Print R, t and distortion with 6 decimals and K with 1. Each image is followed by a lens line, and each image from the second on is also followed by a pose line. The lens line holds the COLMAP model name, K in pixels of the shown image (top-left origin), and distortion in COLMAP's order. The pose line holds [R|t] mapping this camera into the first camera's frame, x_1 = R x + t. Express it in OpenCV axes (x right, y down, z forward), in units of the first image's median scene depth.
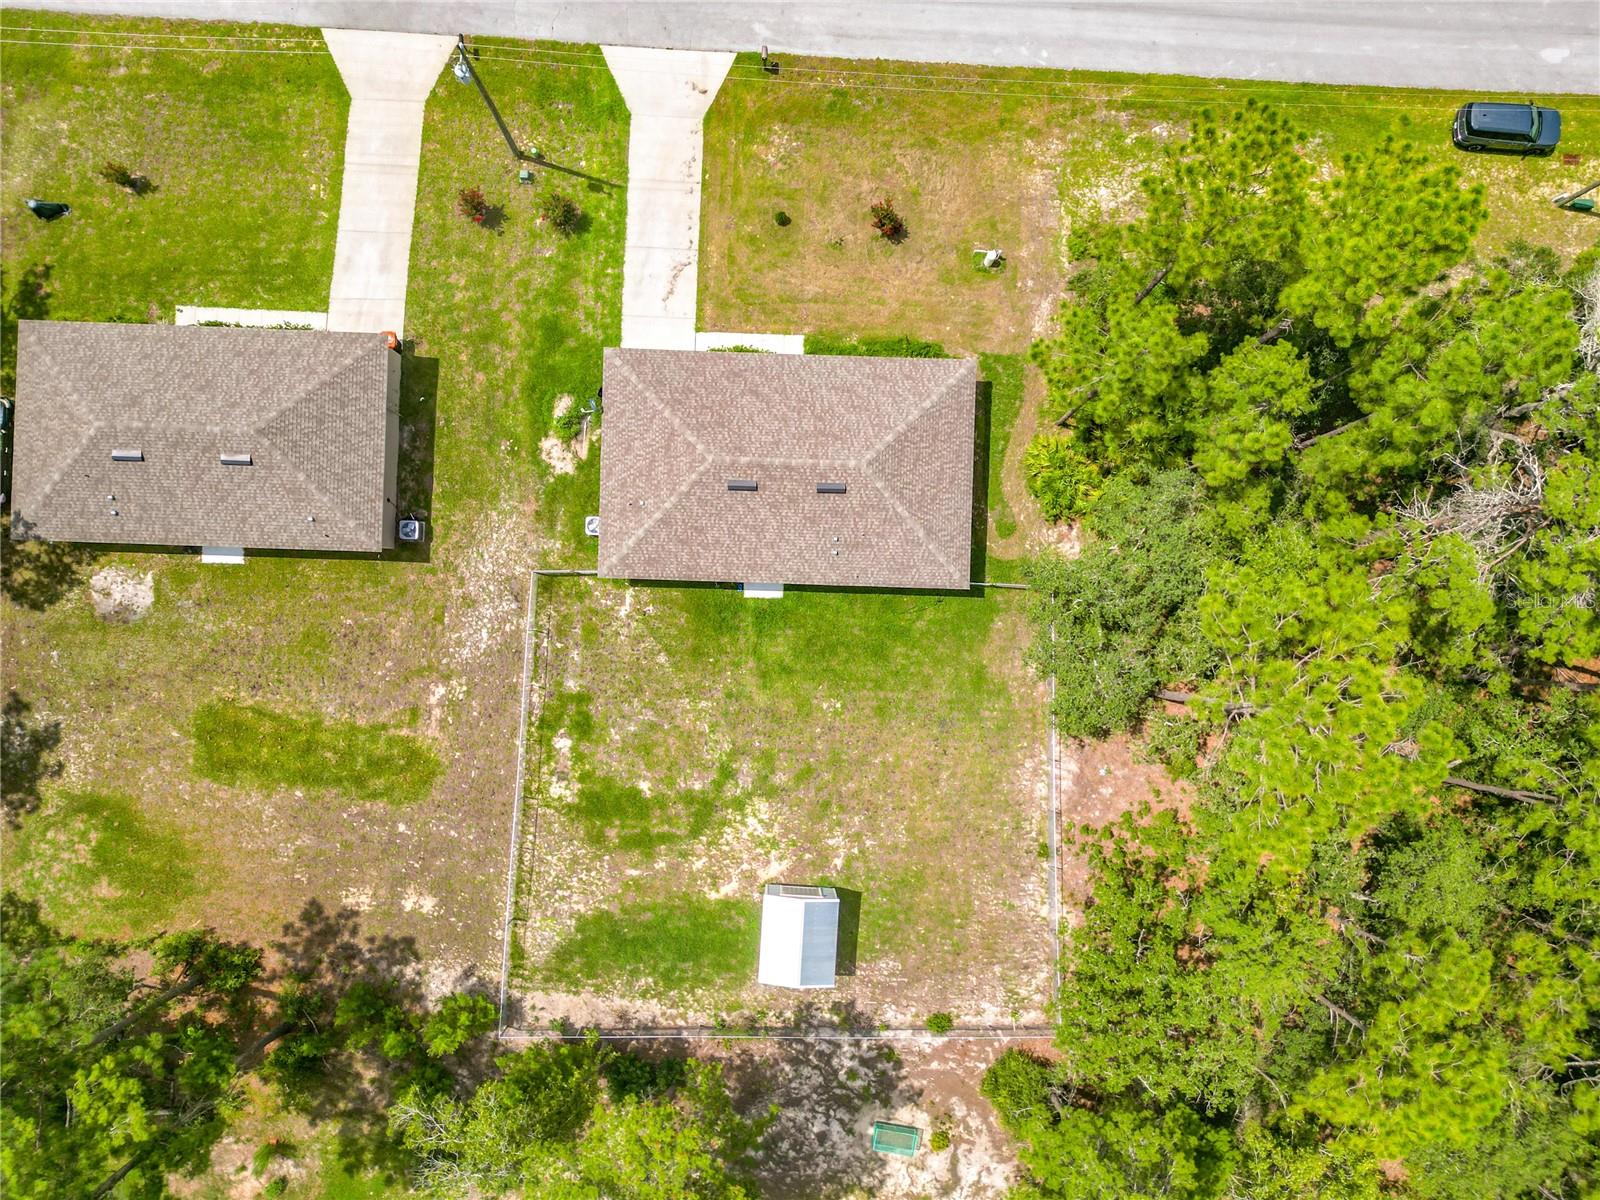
lens RADIAL K [[1098.7, 0, 806.6], [0, 1098.7, 598.0], [0, 0, 1]] dist [0.050231, -0.065374]
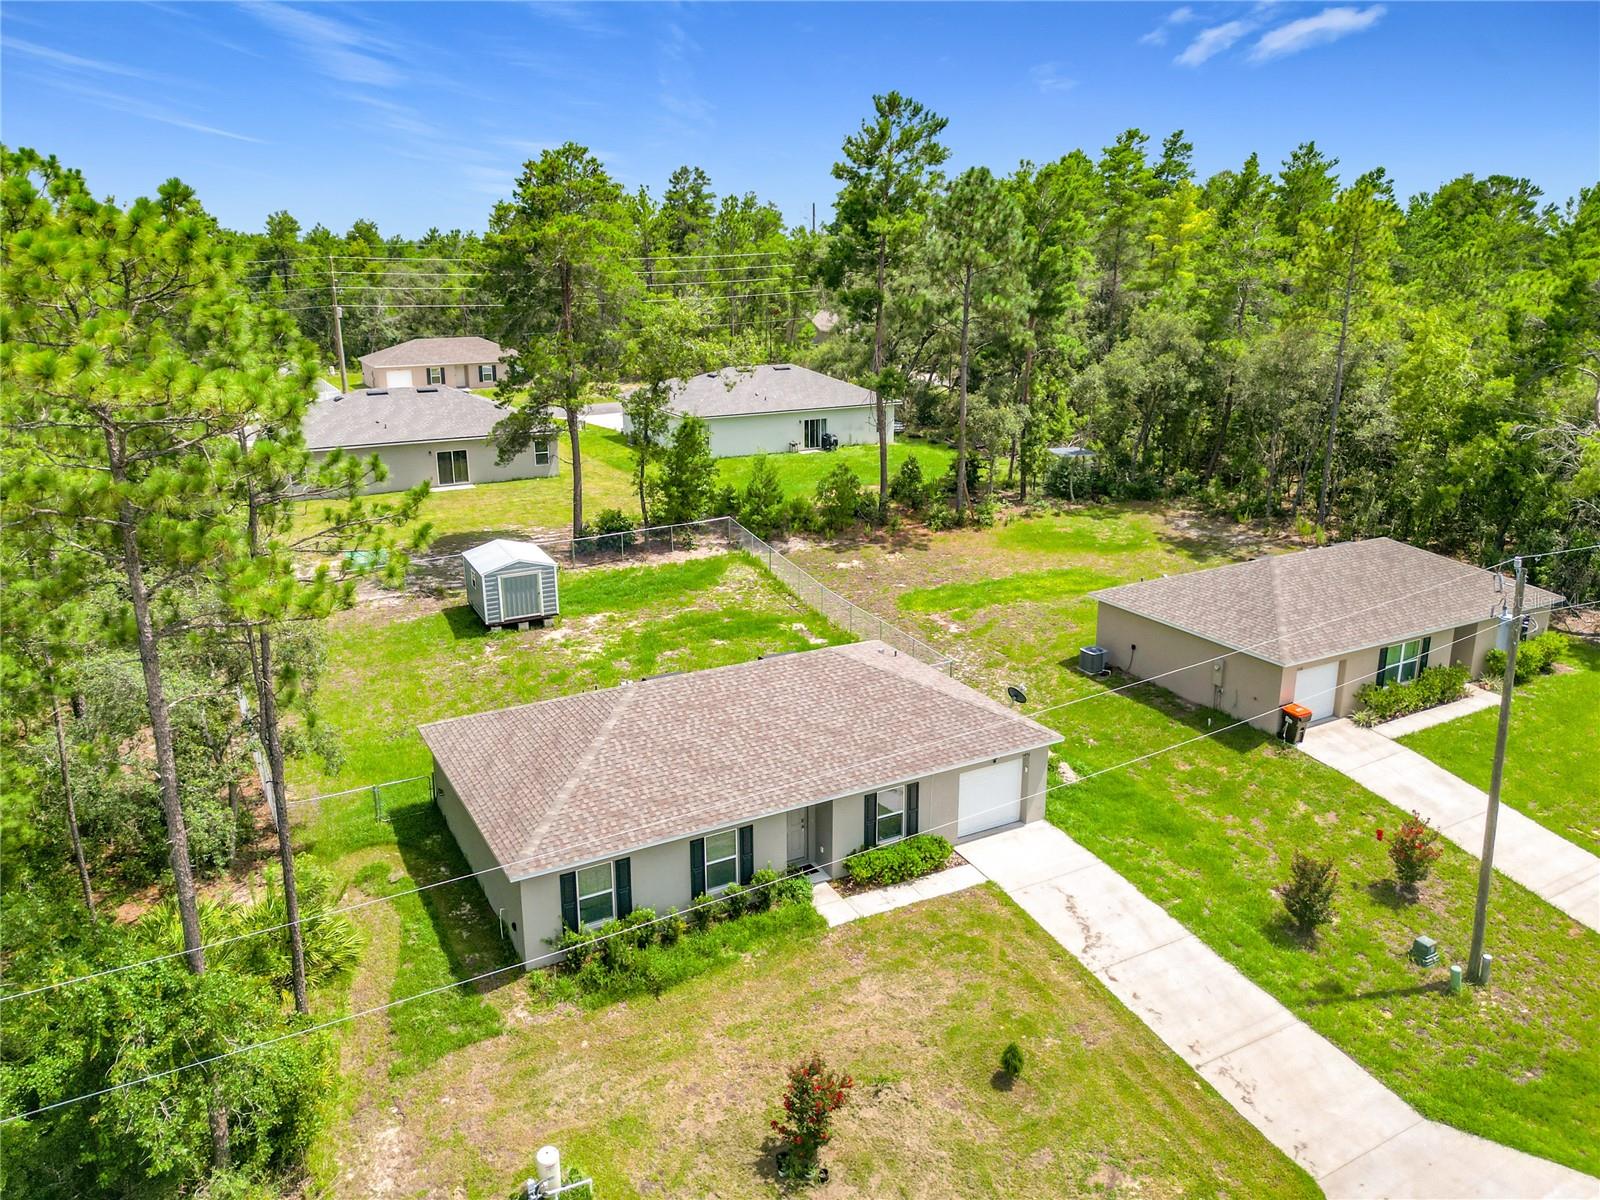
lens RADIAL K [[1171.2, 0, 795.5], [0, 1171.2, 595.3], [0, 0, 1]] dist [0.076847, -0.123649]
pose [[-0.863672, 0.131796, -0.486518, 0.278210], [-0.504031, -0.234999, 0.831101, -0.684420], [-0.004795, 0.963019, 0.269391, 0.695099]]
